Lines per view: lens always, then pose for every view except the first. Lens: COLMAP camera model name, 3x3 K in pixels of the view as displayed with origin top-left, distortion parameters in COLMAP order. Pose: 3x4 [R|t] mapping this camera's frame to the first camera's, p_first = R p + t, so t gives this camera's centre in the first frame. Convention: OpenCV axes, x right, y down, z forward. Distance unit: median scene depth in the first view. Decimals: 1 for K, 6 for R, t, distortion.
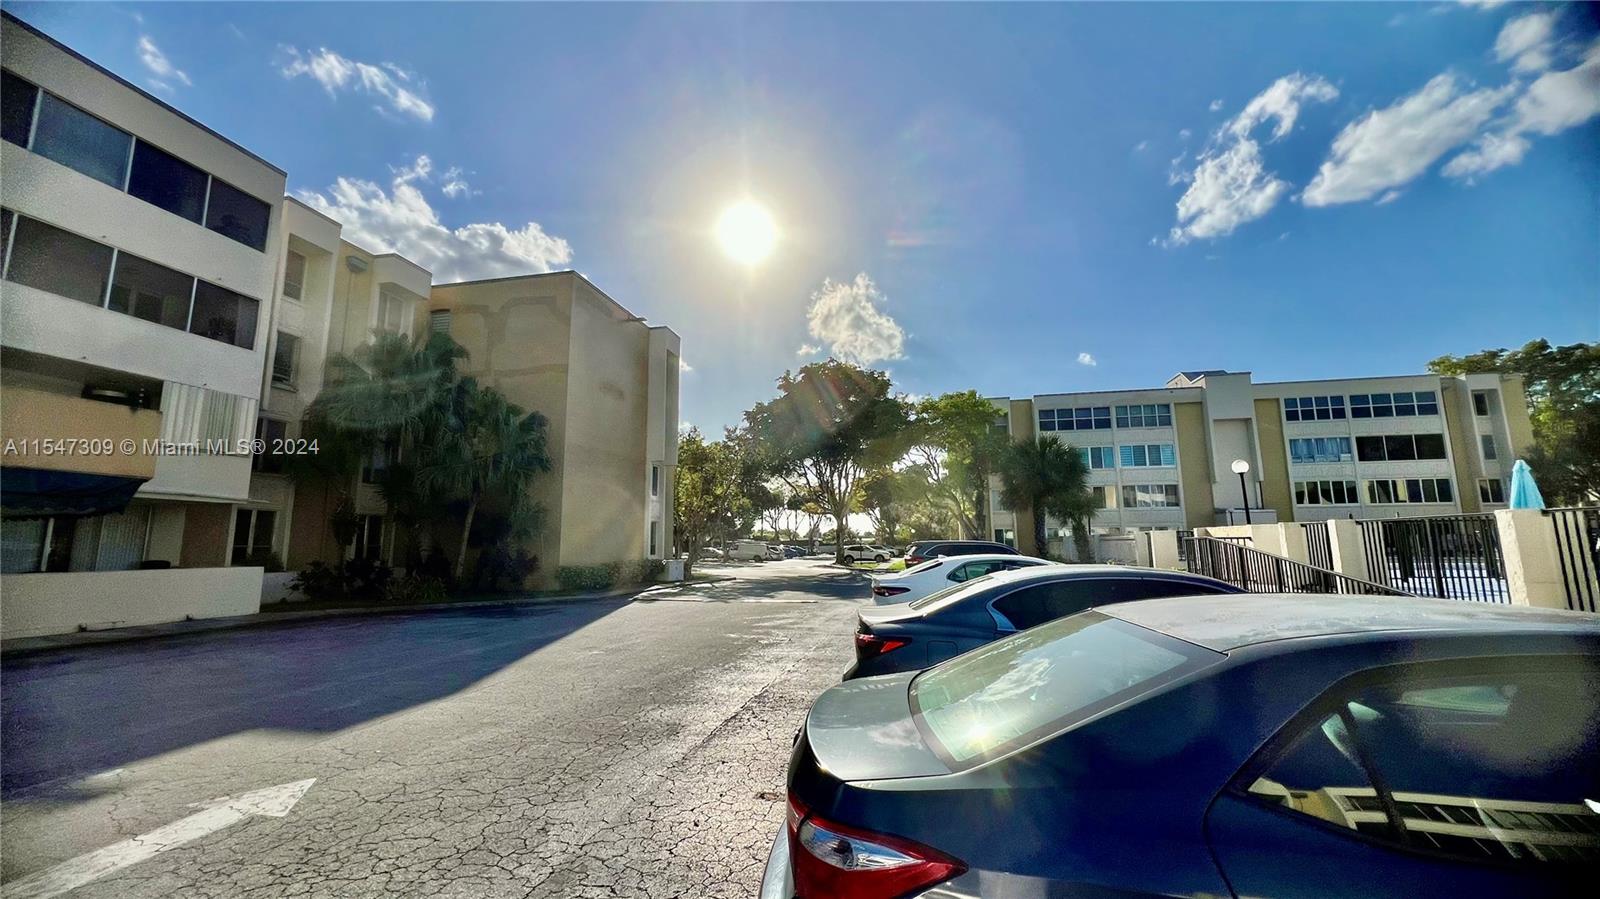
lens RADIAL K [[631.4, 0, 793.7], [0, 631.4, 441.1], [0, 0, 1]] dist [-0.007017, 0.002170]
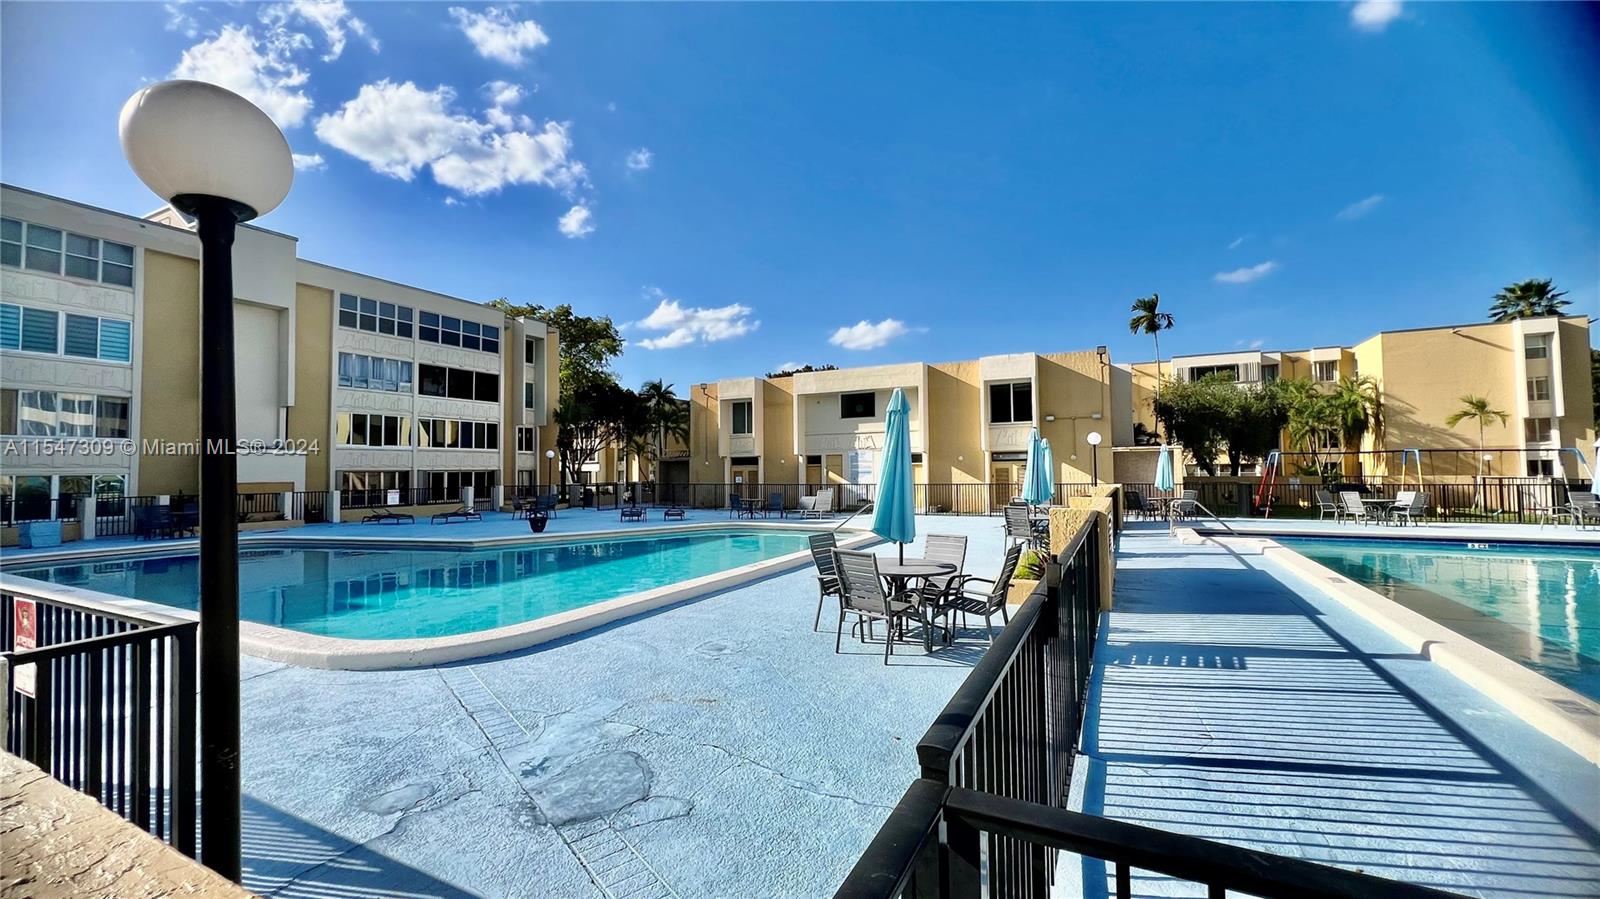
lens RADIAL K [[641.6, 0, 794.4], [0, 641.6, 444.8], [0, 0, 1]] dist [-0.000853, 0.000903]
pose [[0.252657, 0.041398, 0.966670, 0.233681], [-0.145464, 0.989354, -0.004350, 0.029456], [-0.956559, -0.139516, 0.255989, 0.323377]]
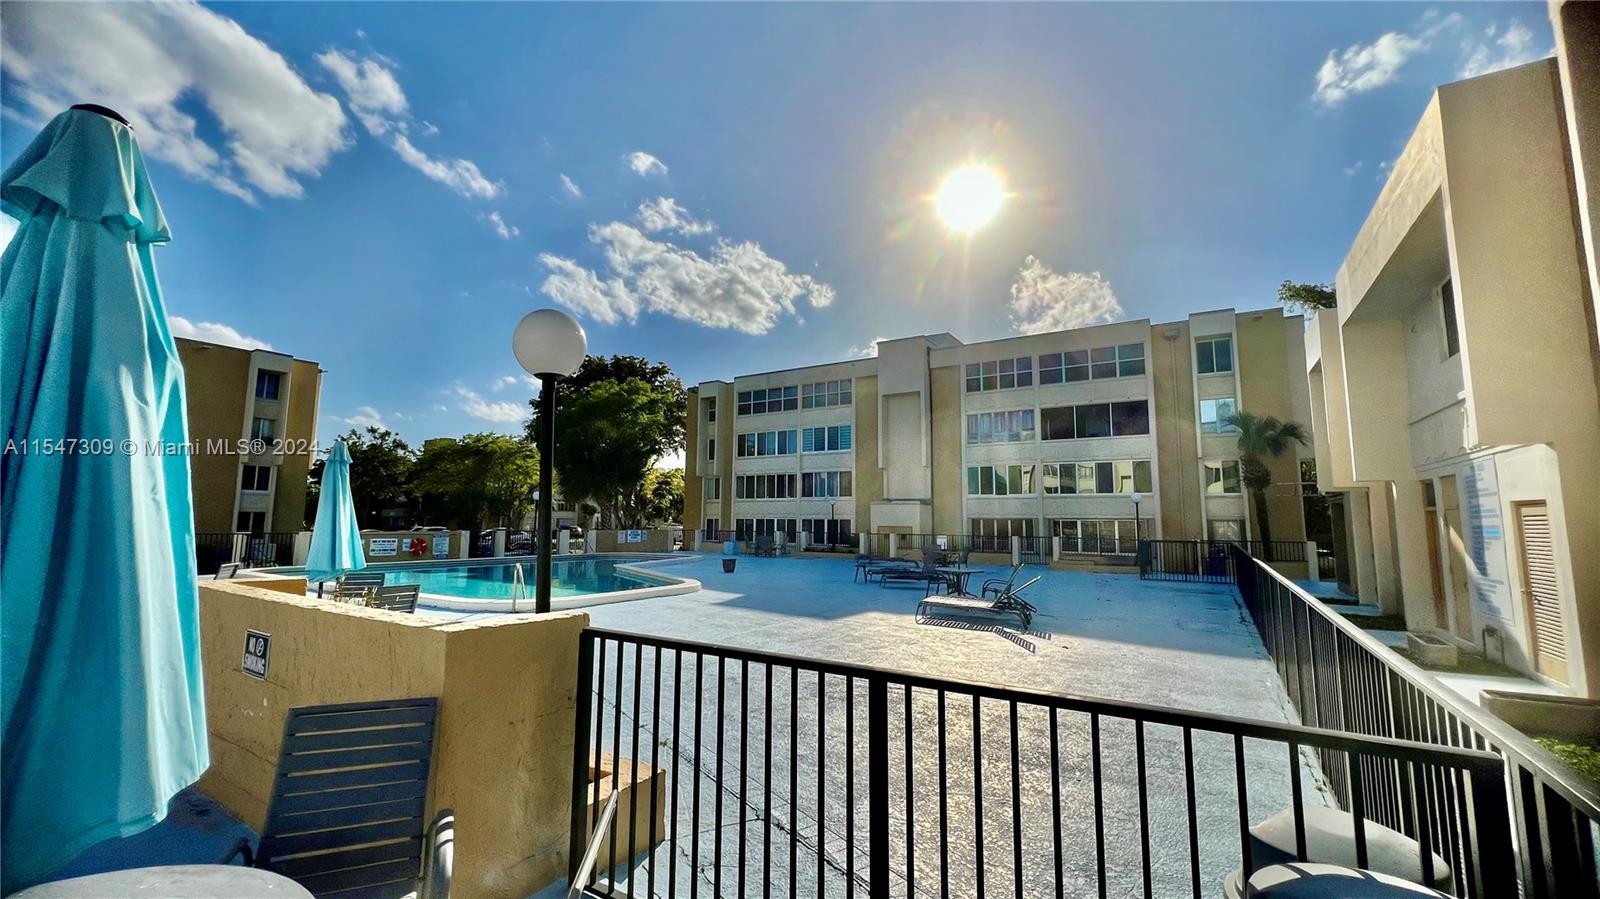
lens RADIAL K [[641.6, 0, 794.8], [0, 641.6, 449.3], [0, 0, 1]] dist [-0.000853, 0.000903]
pose [[0.941389, -0.026724, -0.336262, 0.868000], [0.042904, 0.998247, 0.040780, -0.001951], [0.334583, -0.052817, 0.940885, 0.142448]]
